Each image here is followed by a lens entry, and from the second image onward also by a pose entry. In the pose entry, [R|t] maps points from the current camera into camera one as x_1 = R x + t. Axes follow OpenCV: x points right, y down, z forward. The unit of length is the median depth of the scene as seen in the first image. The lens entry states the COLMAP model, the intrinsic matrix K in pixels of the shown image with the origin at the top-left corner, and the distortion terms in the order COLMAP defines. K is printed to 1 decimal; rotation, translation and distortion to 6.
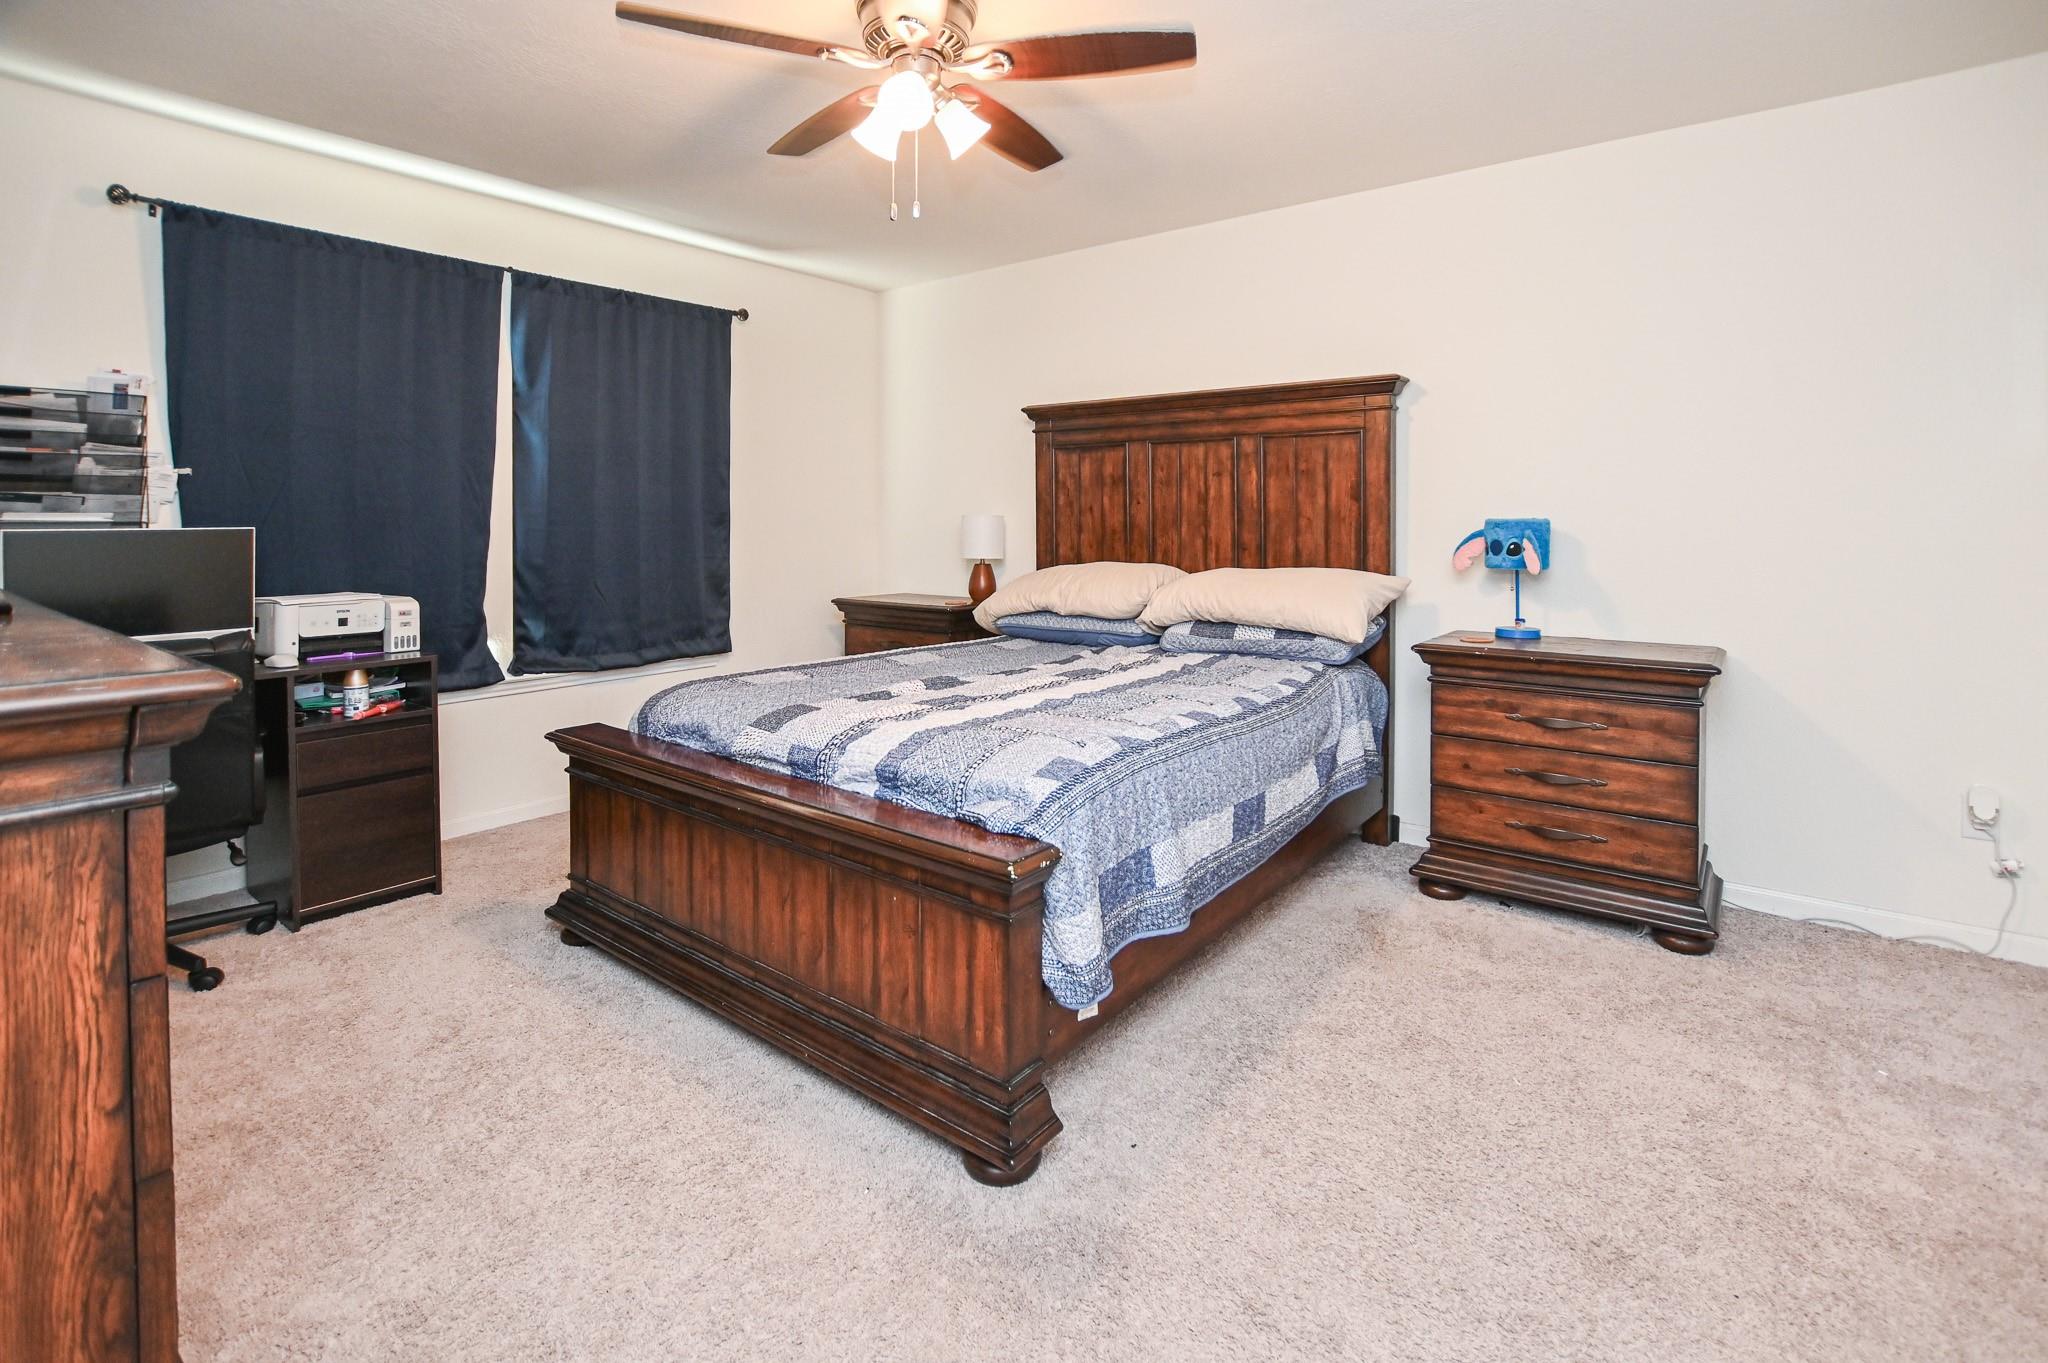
lens RADIAL K [[960.1, 0, 1023.7], [0, 960.1, 516.4], [0, 0, 1]] dist [0.003975, 0.000234]
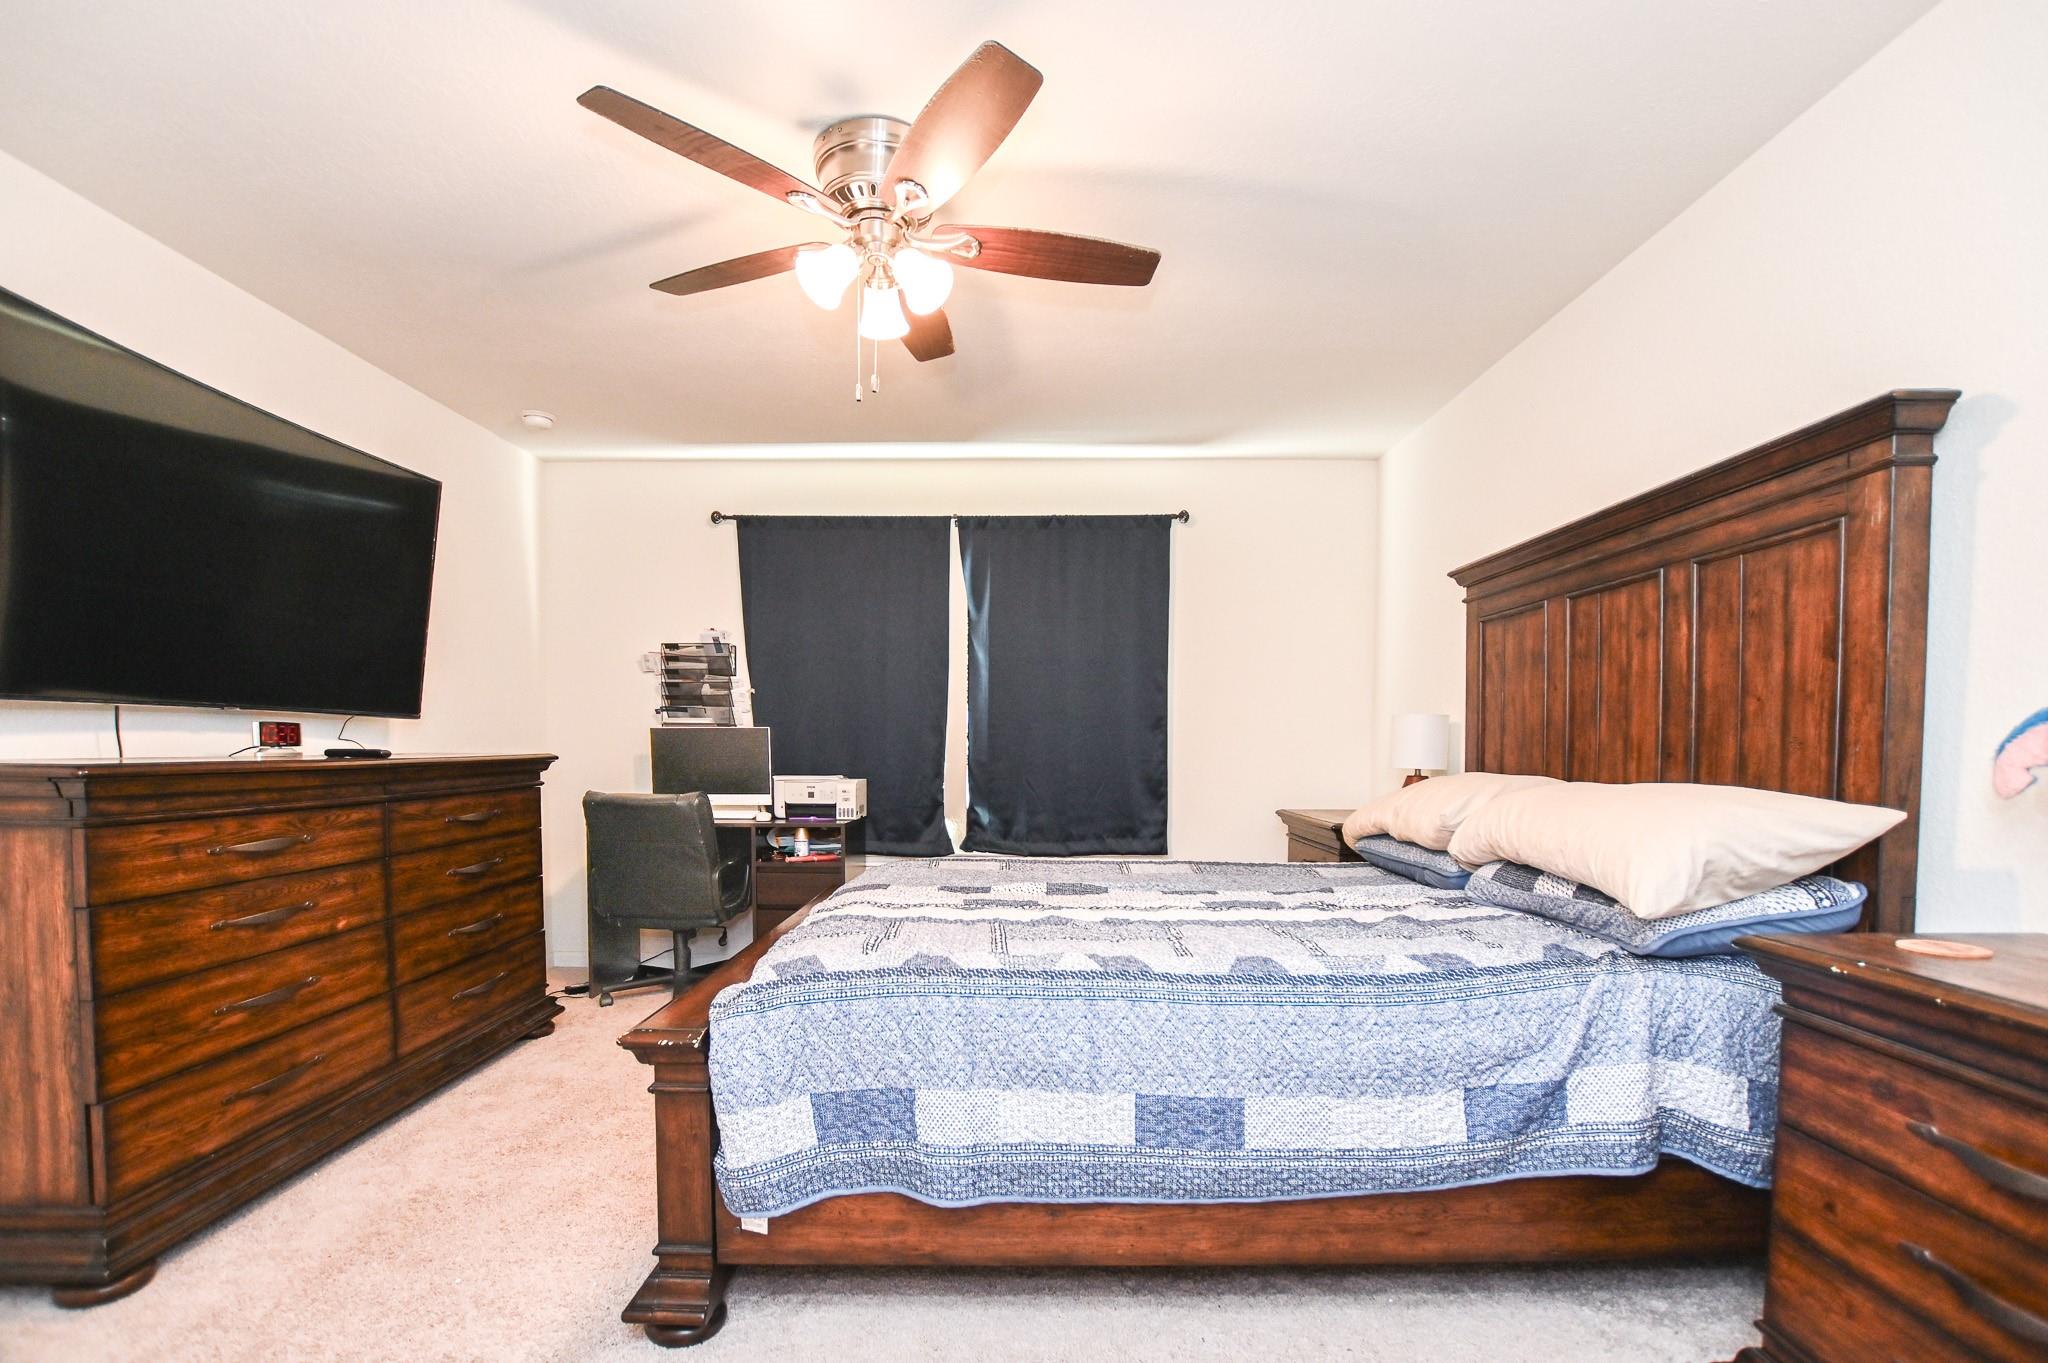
lens RADIAL K [[928.5, 0, 1024.0], [0, 928.5, 783.5], [0, 0, 1]] dist [-0.001331, -0.000254]
pose [[0.622002, 0.035706, -0.782201, 0.450300], [-0.000970, 0.998994, 0.044832, 0.027149], [0.783015, -0.027127, 0.621411, 0.335643]]
